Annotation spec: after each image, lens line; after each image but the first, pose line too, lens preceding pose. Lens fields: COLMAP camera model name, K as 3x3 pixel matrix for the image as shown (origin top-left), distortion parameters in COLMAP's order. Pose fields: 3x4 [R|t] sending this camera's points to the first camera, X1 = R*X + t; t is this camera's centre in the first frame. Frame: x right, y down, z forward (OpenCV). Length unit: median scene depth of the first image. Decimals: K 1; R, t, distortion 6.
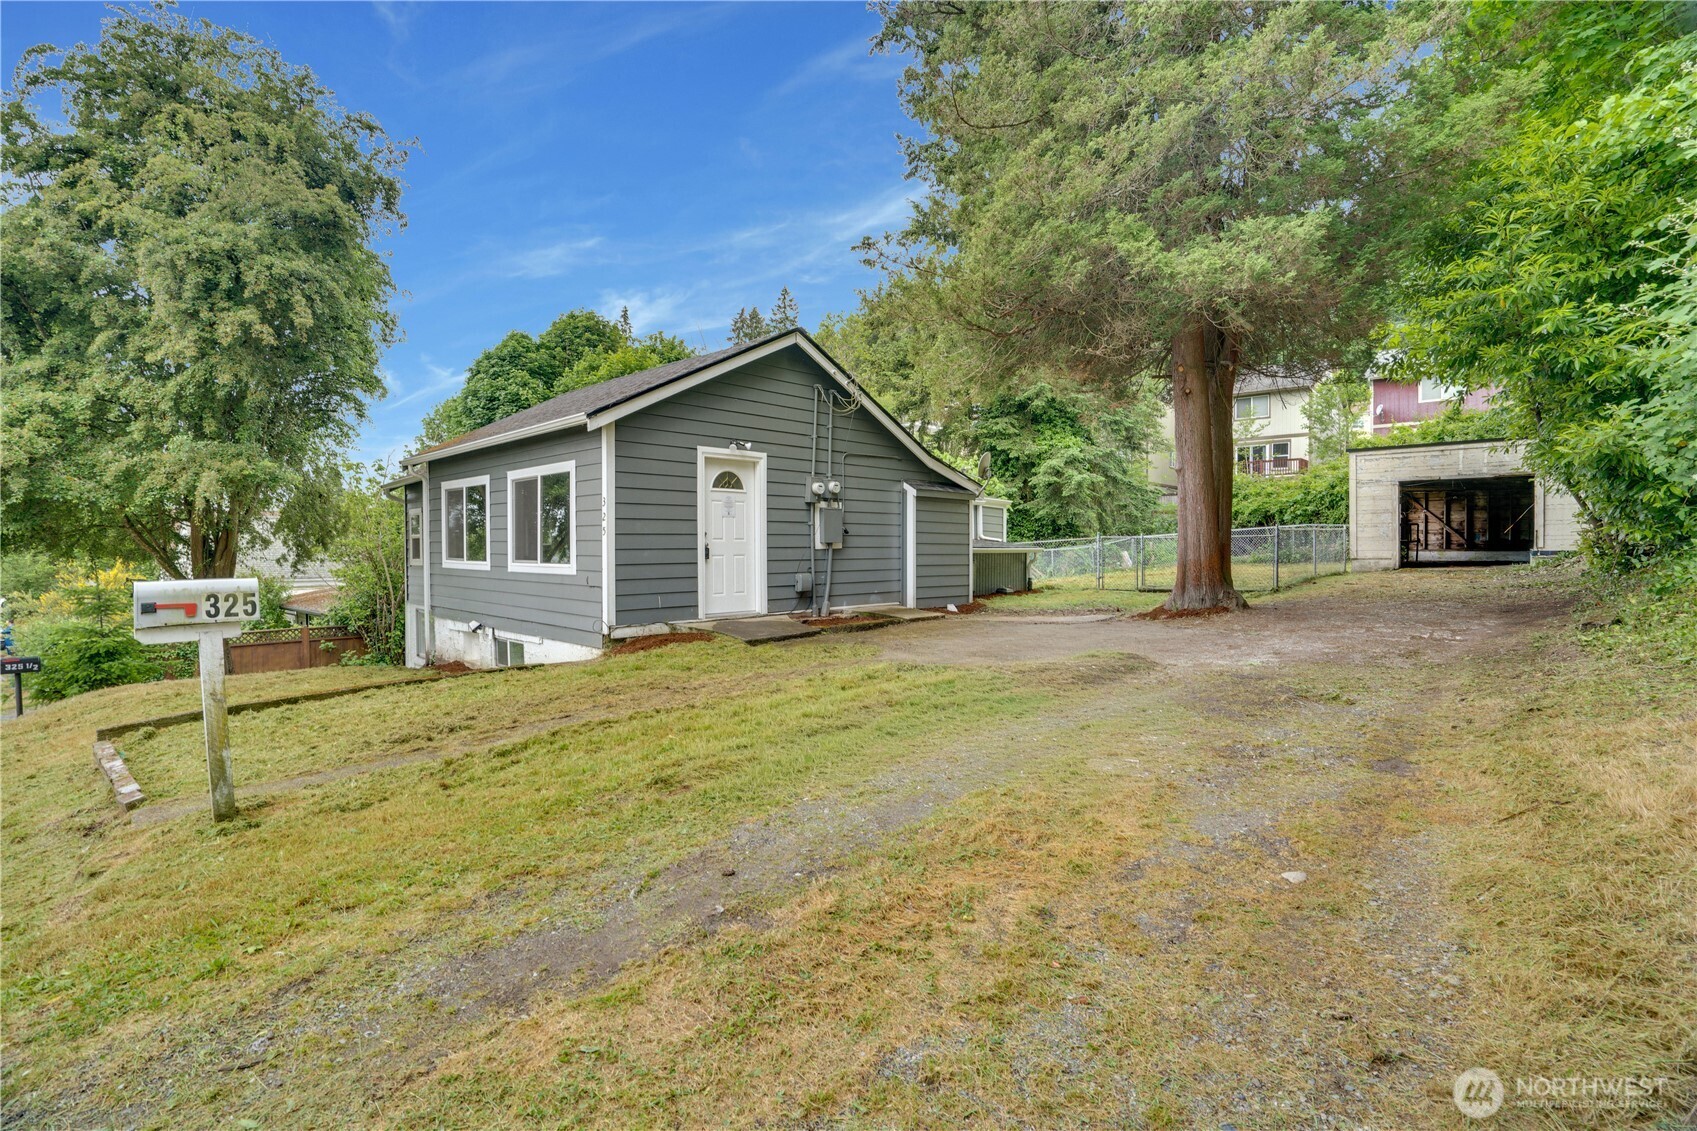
lens RADIAL K [[782.0, 0, 847.9], [0, 782.0, 567.2], [0, 0, 1]] dist [-0.045170, 0.014569]
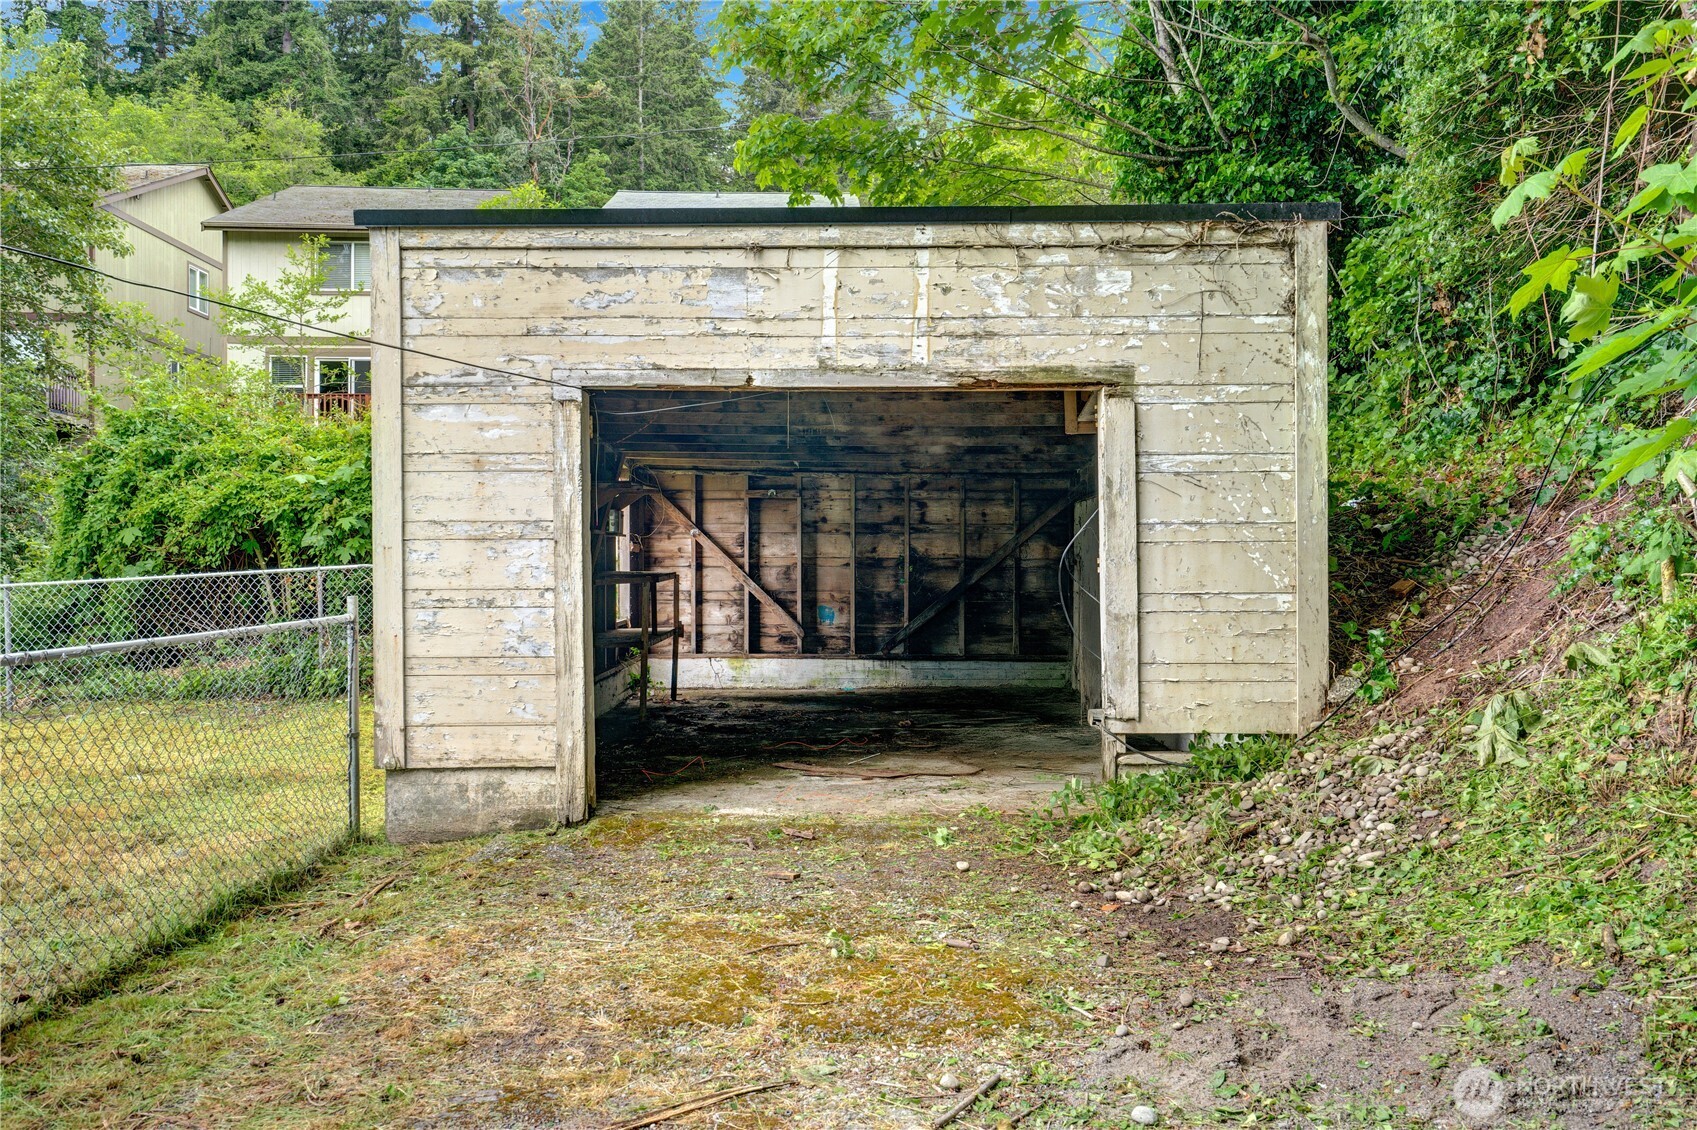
lens RADIAL K [[1414.5, 0, 844.7], [0, 1414.5, 556.5], [0, 0, 1]] dist [0.024528, 0.022715]
pose [[0.732365, 0.014781, 0.680752, 0.401910], [0.013059, 0.999276, -0.035746, -0.041364], [-0.680787, 0.035069, 0.731641, 0.531315]]
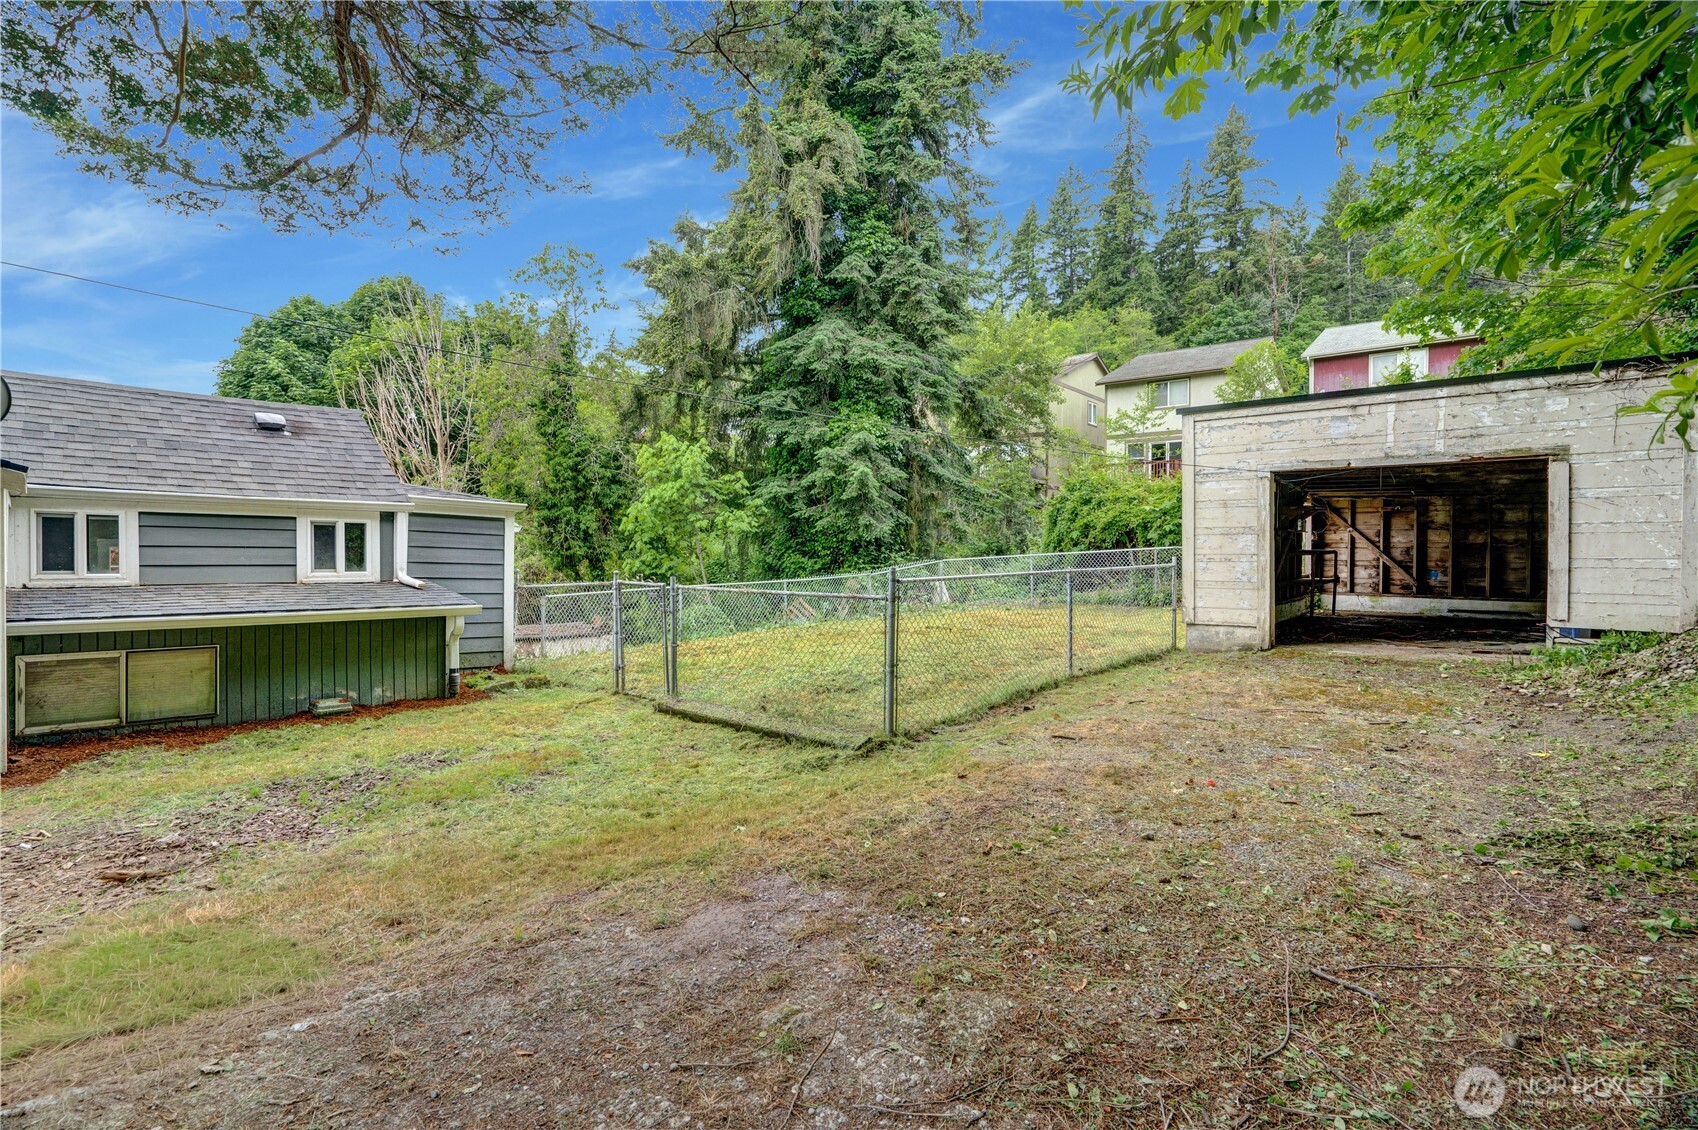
lens RADIAL K [[782.5, 0, 843.5], [0, 782.5, 564.1], [0, 0, 1]] dist [-0.045170, 0.014569]
pose [[0.999668, 0.012278, 0.022637, 0.338529], [-0.012030, 0.999867, -0.011046, -0.034189], [-0.022769, 0.010771, 0.999683, 0.398904]]
